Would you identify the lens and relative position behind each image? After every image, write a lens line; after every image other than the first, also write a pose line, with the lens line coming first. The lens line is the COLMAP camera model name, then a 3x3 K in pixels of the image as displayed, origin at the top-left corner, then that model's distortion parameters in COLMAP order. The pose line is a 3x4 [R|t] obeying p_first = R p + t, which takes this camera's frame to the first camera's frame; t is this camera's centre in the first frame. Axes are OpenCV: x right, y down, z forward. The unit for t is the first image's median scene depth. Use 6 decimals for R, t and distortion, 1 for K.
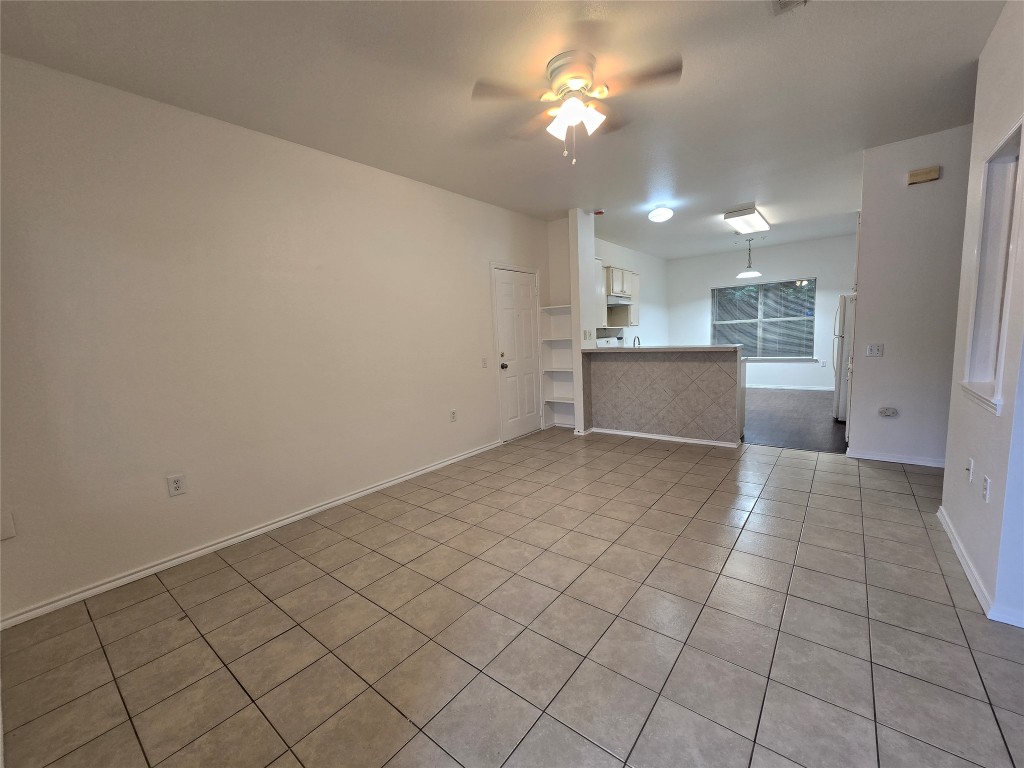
lens RADIAL K [[419.4, 0, 518.8], [0, 419.4, 379.9], [0, 0, 1]] dist [0.000775, 0.000552]
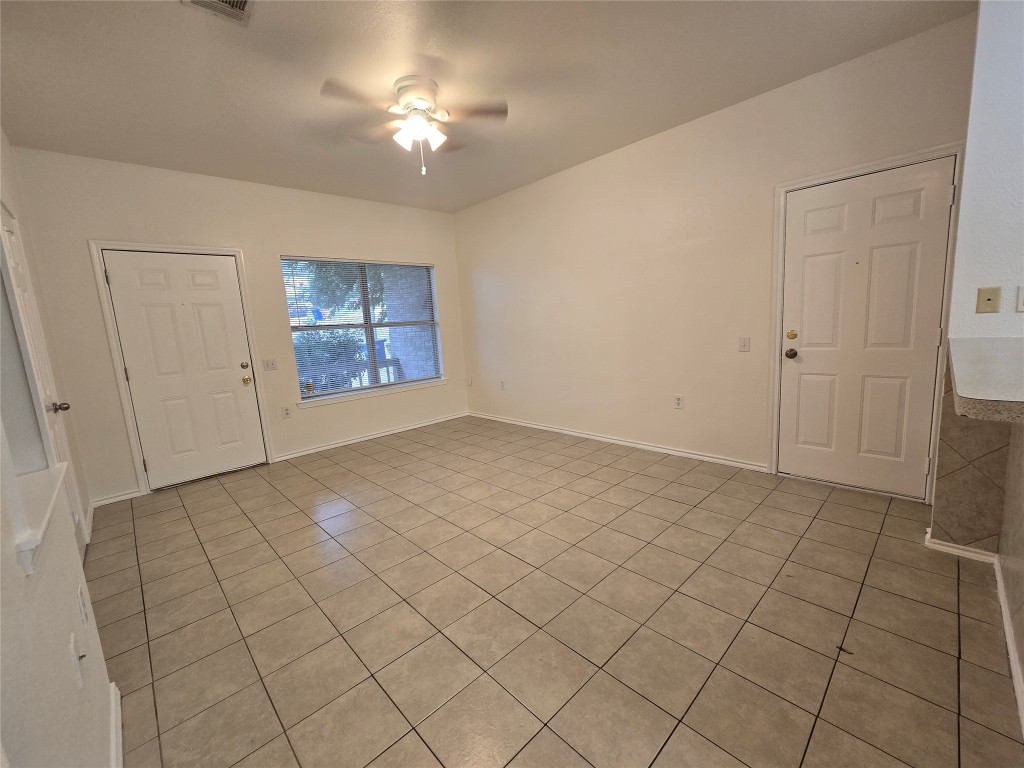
lens RADIAL K [[419.4, 0, 512.3], [0, 419.4, 387.4], [0, 0, 1]] dist [0.000775, 0.000552]
pose [[-0.143939, 0.207971, -0.967486, 0.817683], [-0.045096, 0.975273, 0.216354, -0.129892], [0.988558, 0.074772, -0.131001, 0.897112]]
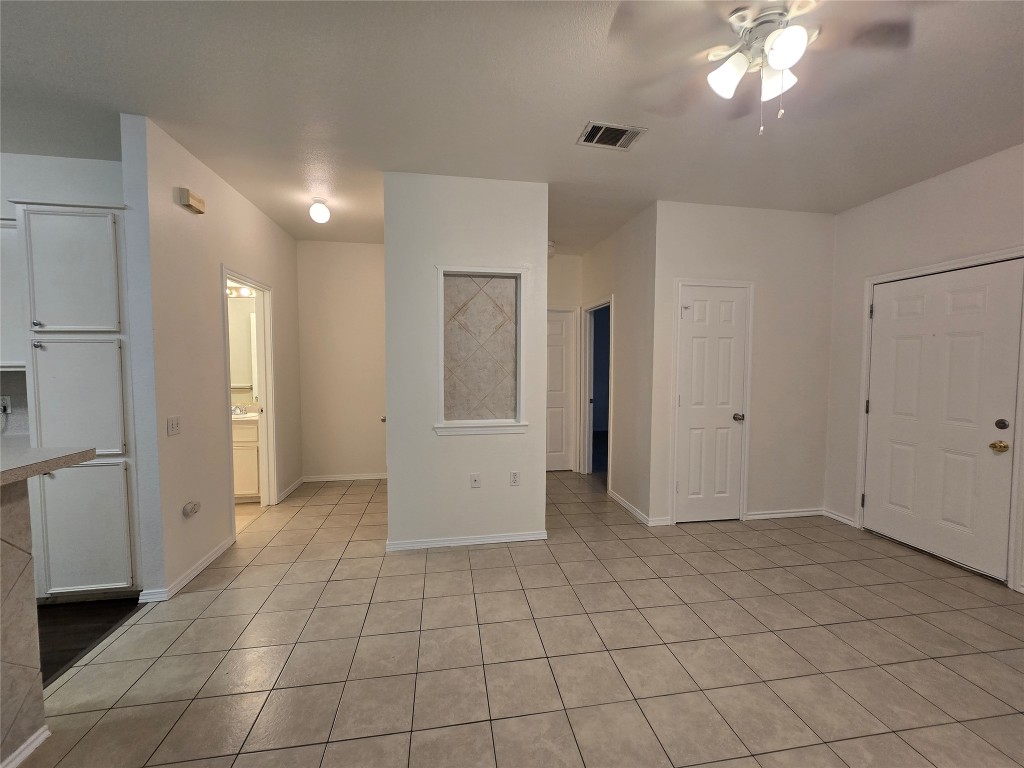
lens RADIAL K [[419.4, 0, 512.5], [0, 419.4, 387.9], [0, 0, 1]] dist [0.000775, 0.000552]
pose [[-0.736489, 0.005799, 0.676424, -0.010419], [0.107695, 0.988214, 0.108786, -0.145820], [-0.667821, 0.152967, -0.728434, 1.123839]]
